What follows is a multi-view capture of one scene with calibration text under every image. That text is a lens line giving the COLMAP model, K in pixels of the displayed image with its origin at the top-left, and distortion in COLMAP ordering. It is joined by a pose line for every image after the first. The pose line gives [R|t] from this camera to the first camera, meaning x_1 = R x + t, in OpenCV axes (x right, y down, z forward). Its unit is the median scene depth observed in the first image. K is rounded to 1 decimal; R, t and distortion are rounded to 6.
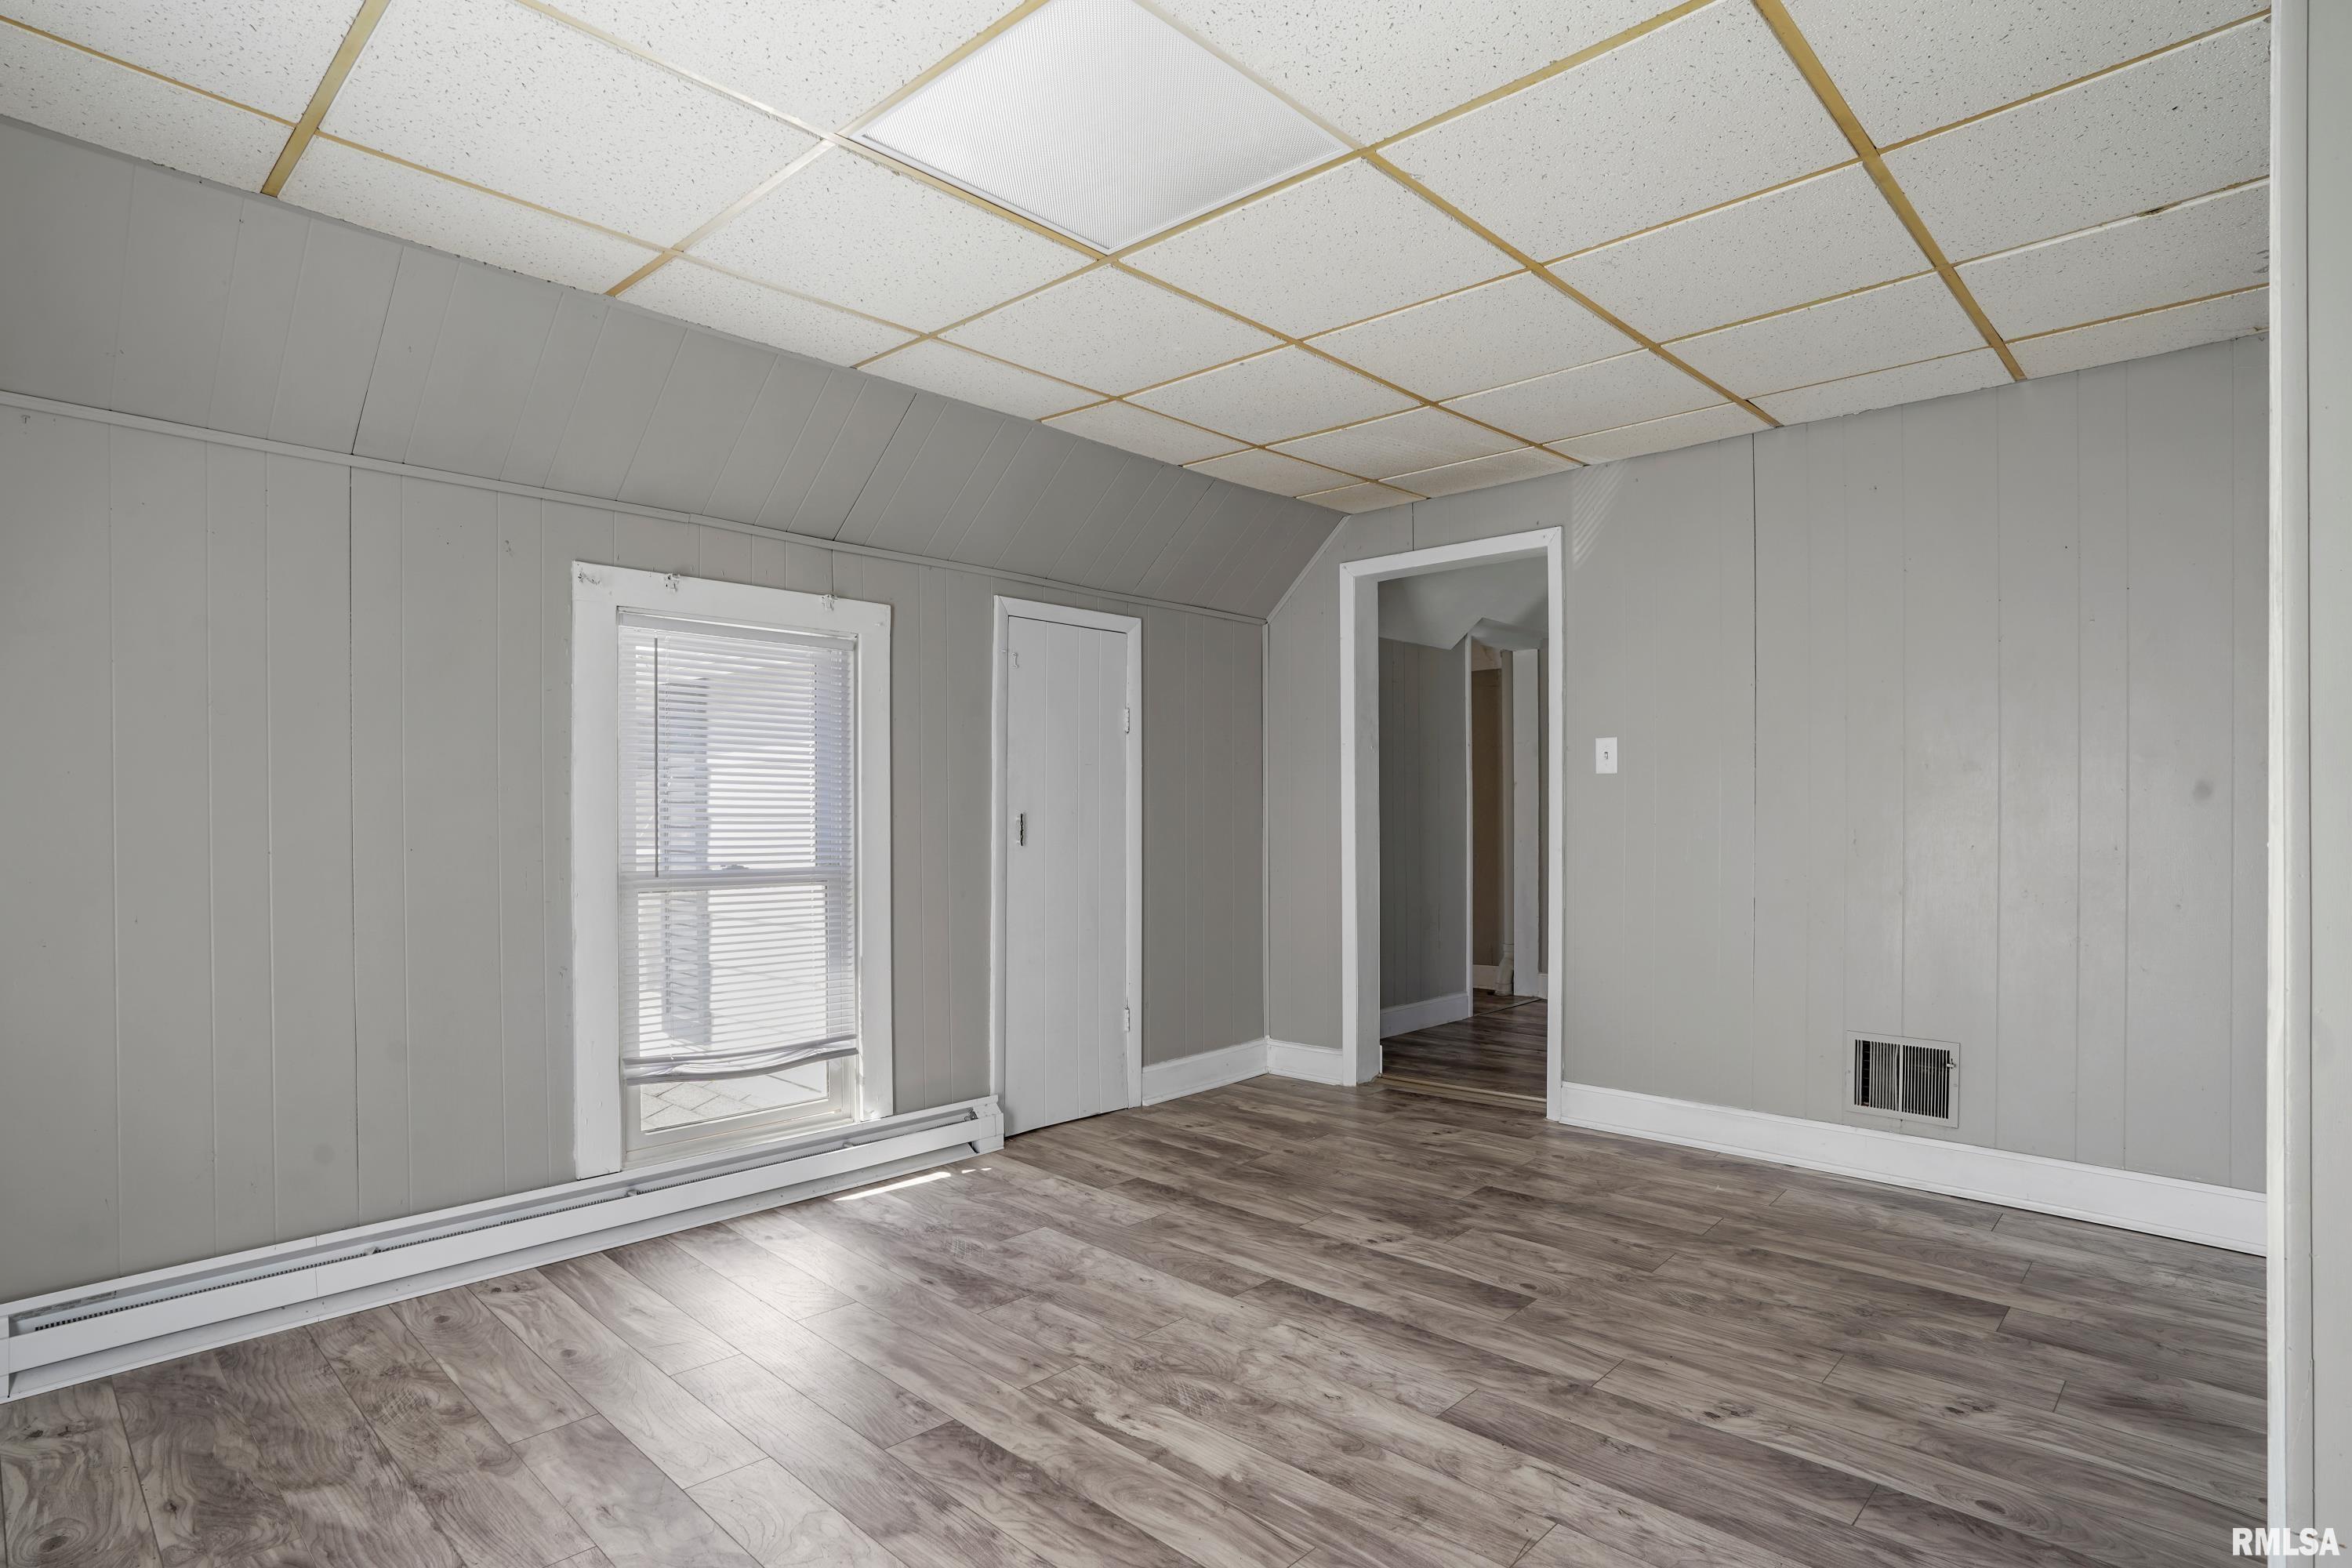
lens RADIAL K [[1209.3, 0, 1168.3], [0, 1209.3, 797.4], [0, 0, 1]] dist [-0.043990, 0.017846]
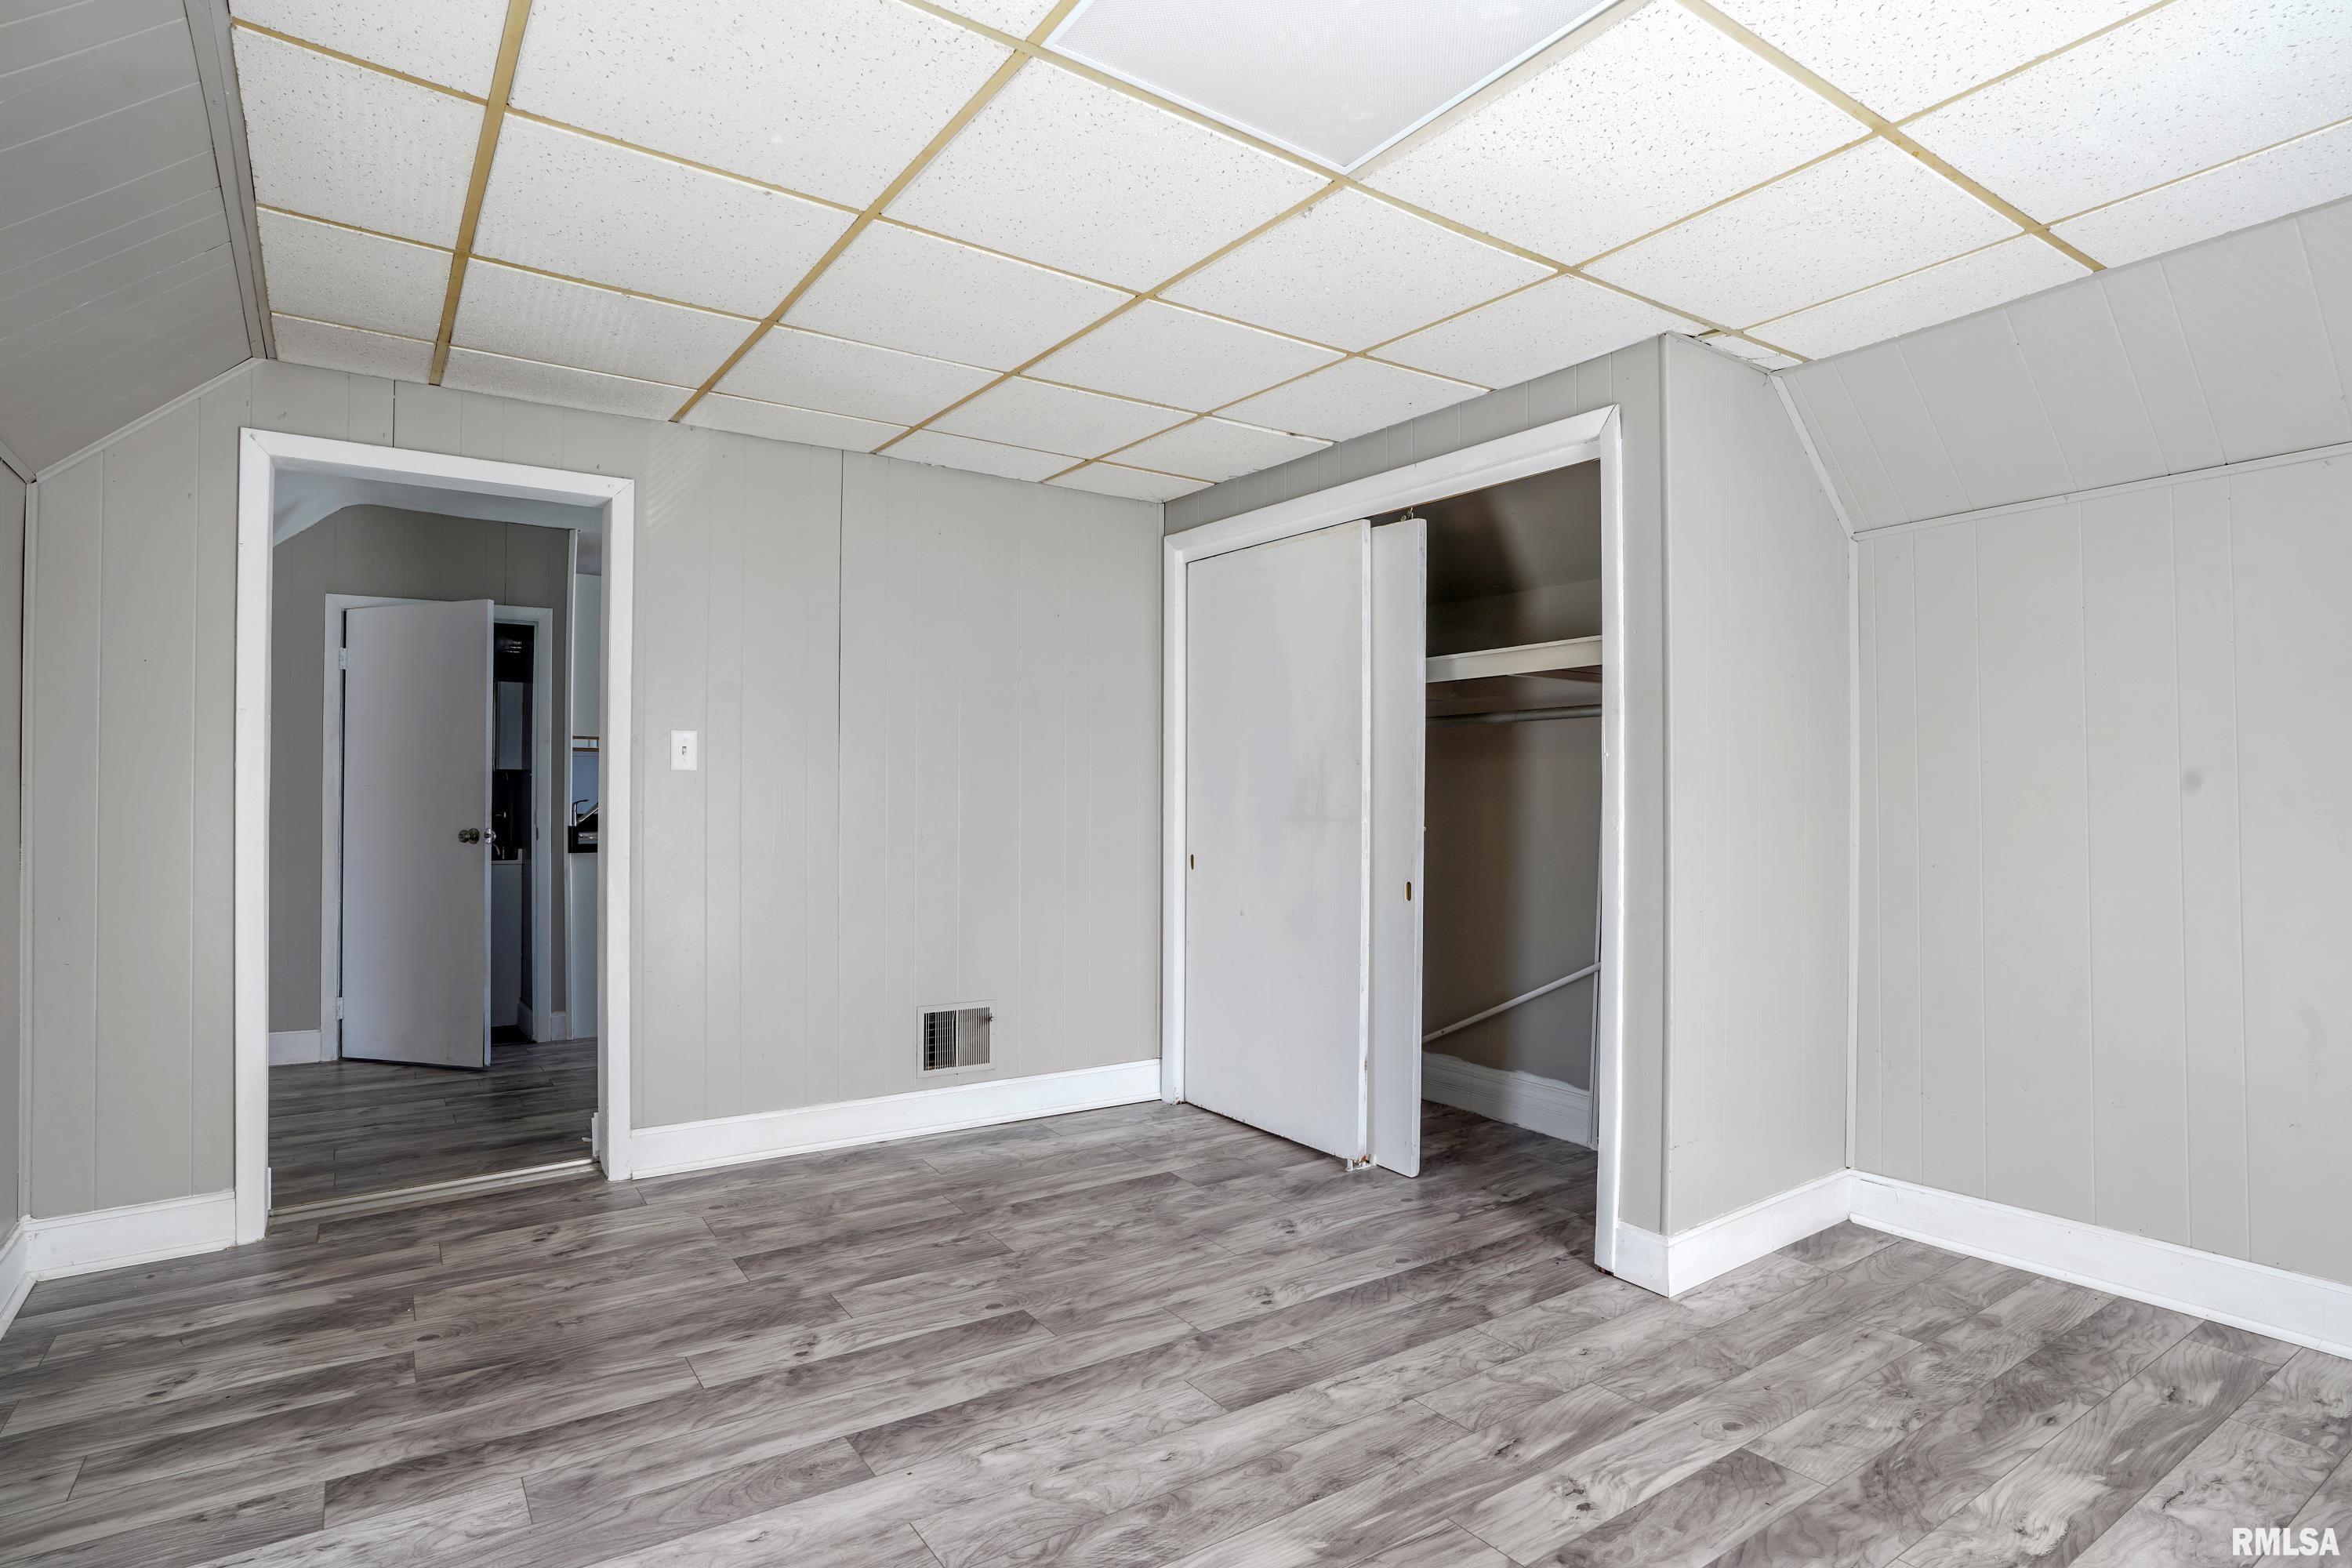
lens RADIAL K [[1209.3, 0, 1164.0], [0, 1209.3, 776.3], [0, 0, 1]] dist [-0.043990, 0.017846]
pose [[0.203489, 0.025922, 0.978734, -0.606554], [-0.009888, 0.999653, -0.024420, 0.003860], [-0.979027, -0.004709, 0.203674, 0.649136]]
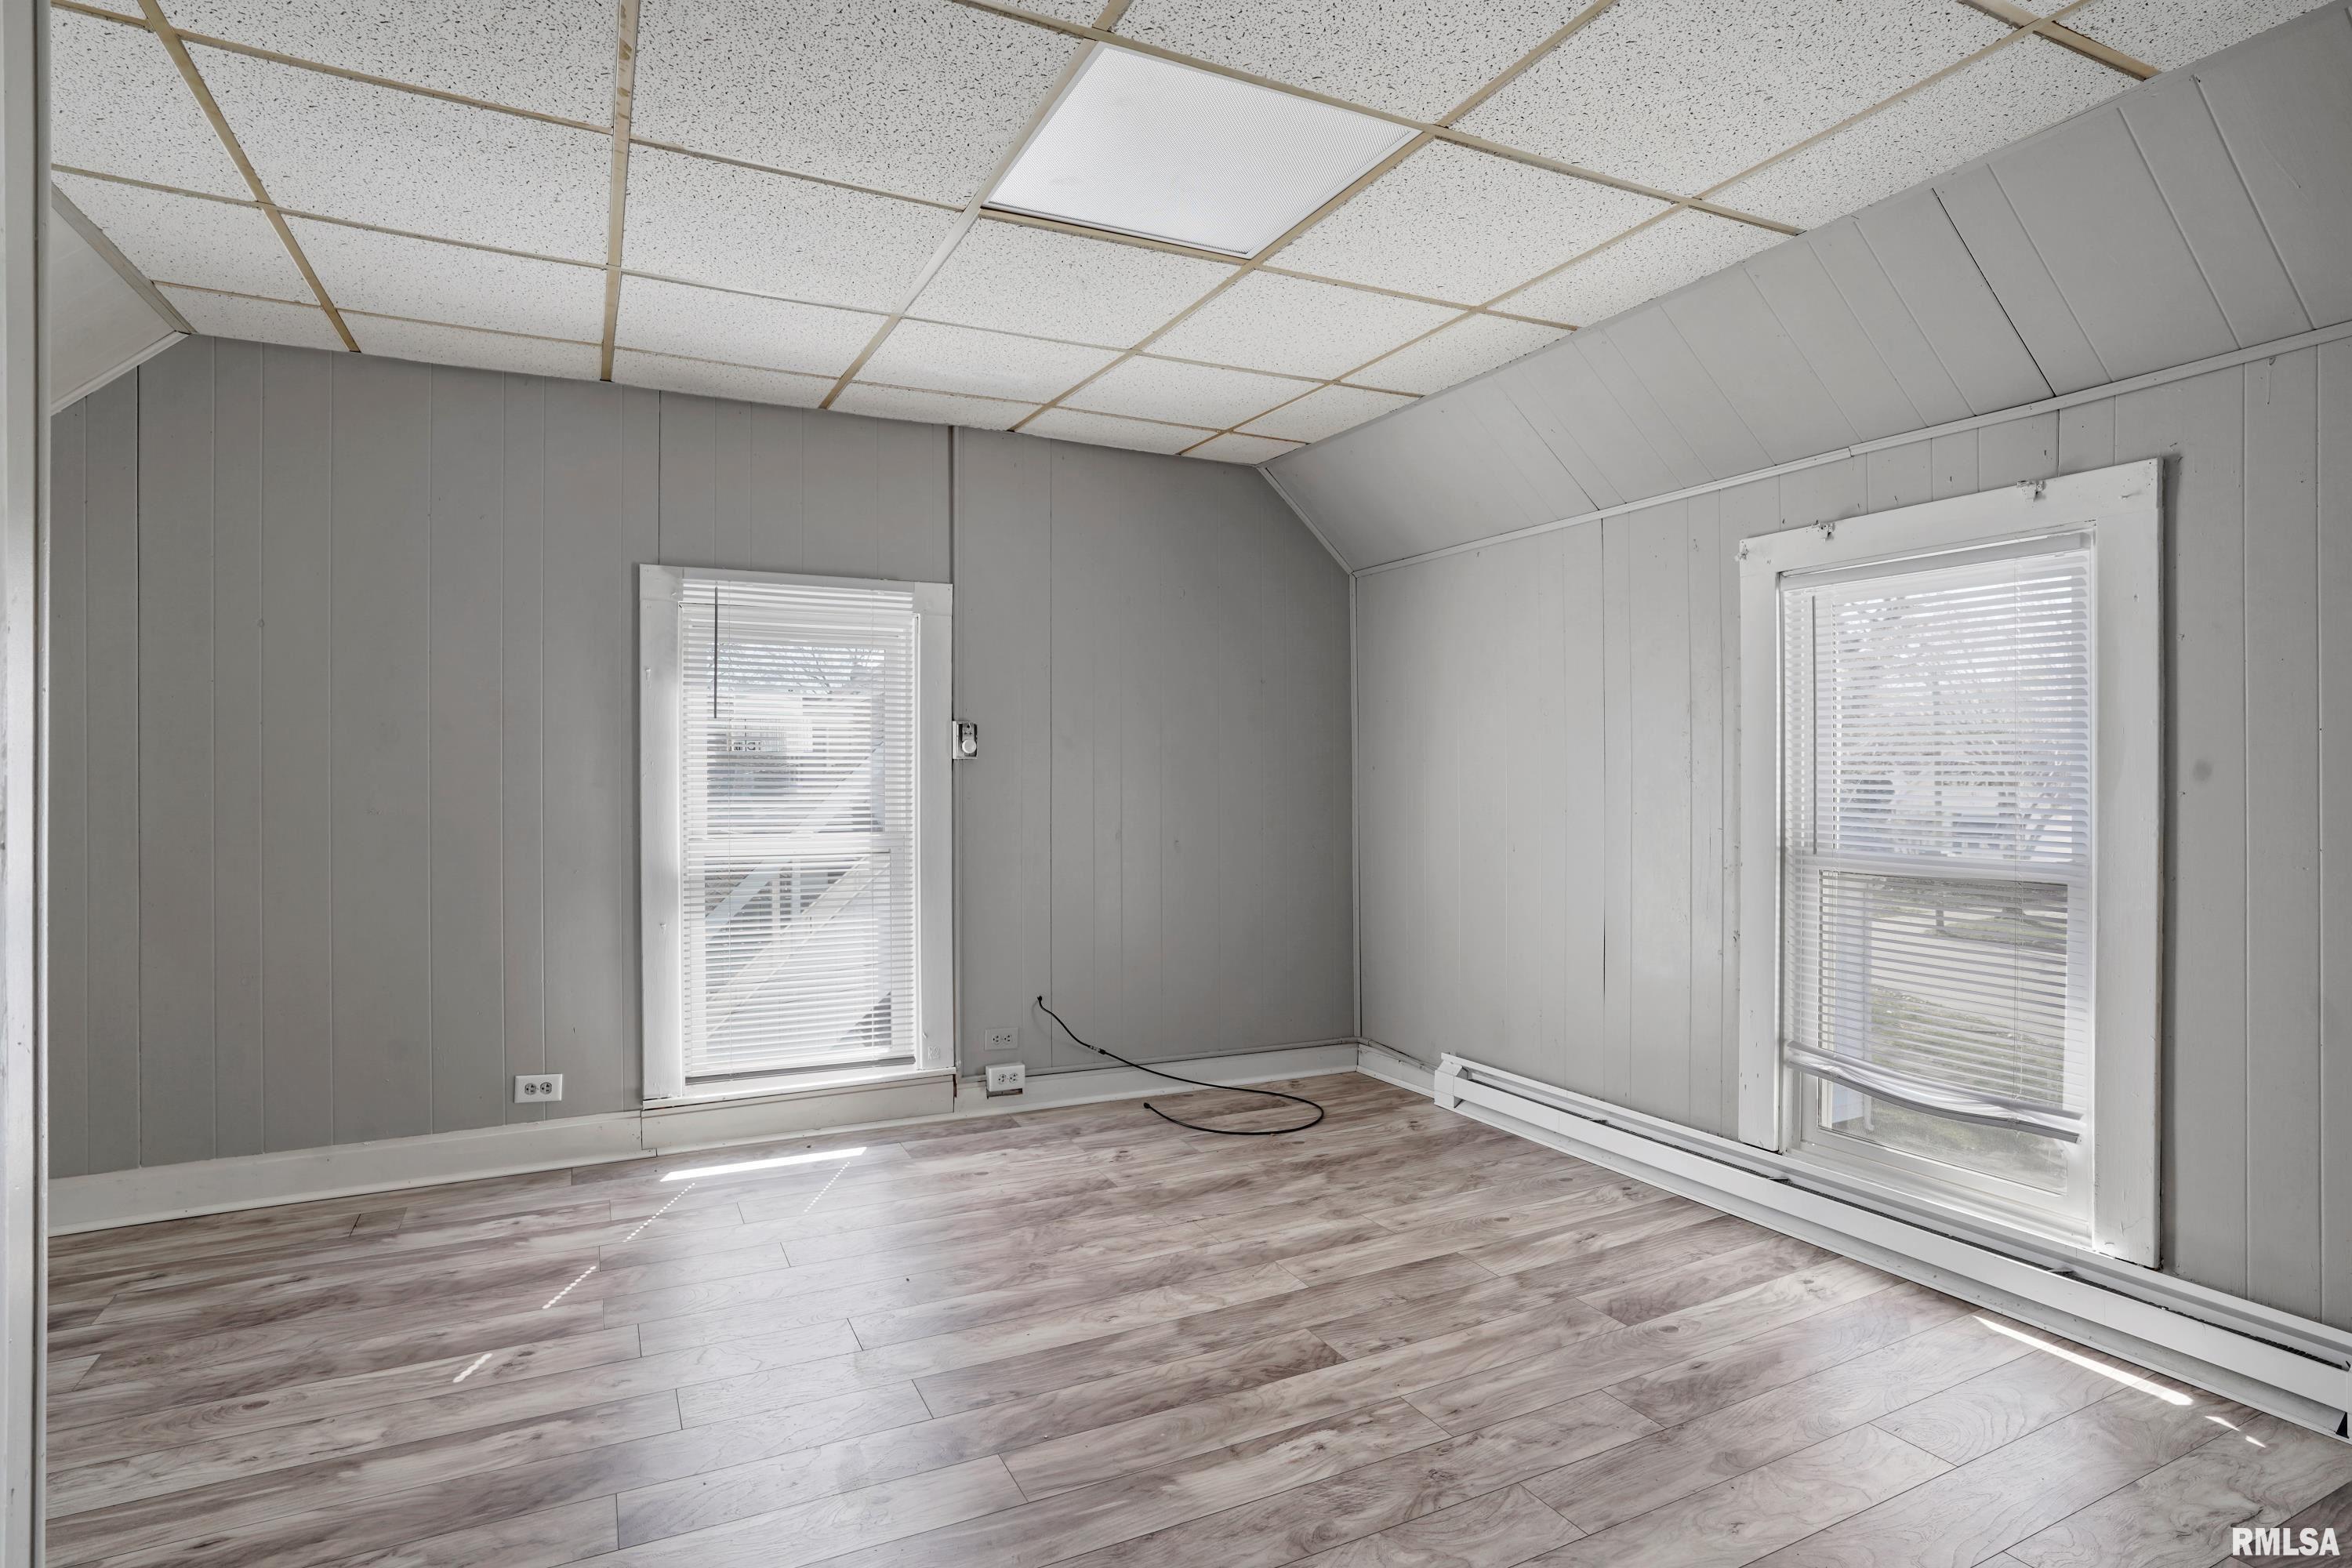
lens RADIAL K [[1209.3, 0, 1179.5], [0, 1209.3, 776.2], [0, 0, 1]] dist [-0.043990, 0.017846]
pose [[-0.330999, 0.001536, -0.943630, 0.661147], [0.011349, 0.999933, -0.002353, 0.003333], [0.943563, -0.011488, -0.330994, 0.924077]]
